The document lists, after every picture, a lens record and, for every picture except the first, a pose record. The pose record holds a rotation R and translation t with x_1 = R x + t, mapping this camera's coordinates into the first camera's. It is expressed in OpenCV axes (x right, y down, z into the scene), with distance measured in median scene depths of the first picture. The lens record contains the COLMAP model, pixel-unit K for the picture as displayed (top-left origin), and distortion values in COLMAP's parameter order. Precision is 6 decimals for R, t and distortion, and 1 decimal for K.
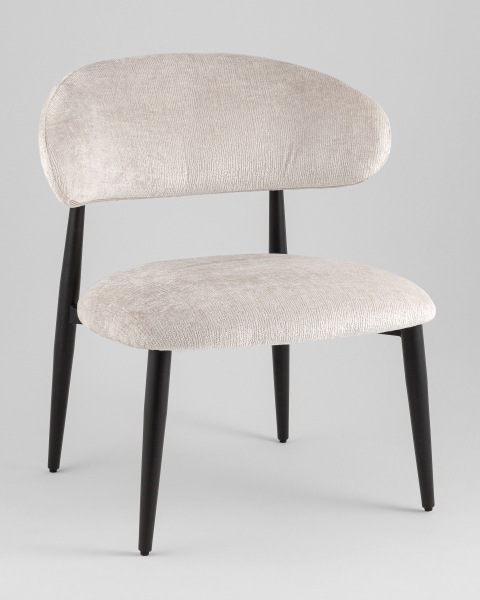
lens RADIAL K [[2140.4, 0, 240.0], [0, 2140.4, 300.0], [0, 0, 1]] dist [-0.208339, -3.504739]
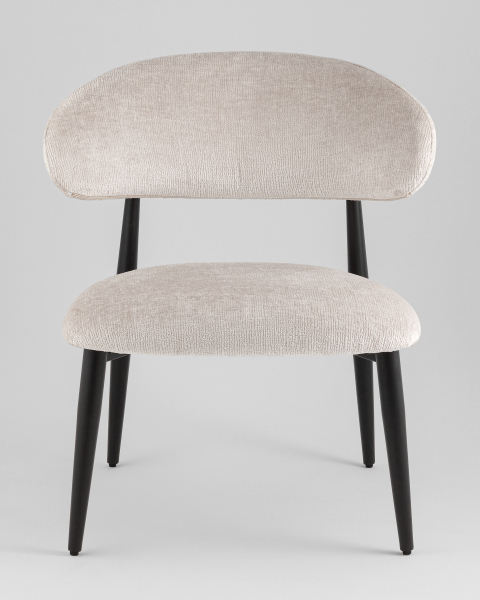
lens RADIAL K [[2140.4, 0, 240.0], [0, 2140.4, 300.0], [0, 0, 1]] dist [-0.208339, -3.504739]
pose [[0.904774, 0.087237, -0.416861, 0.388223], [-0.088210, 0.995957, 0.016970, -0.019895], [0.416657, 0.021417, 0.908812, 0.124117]]
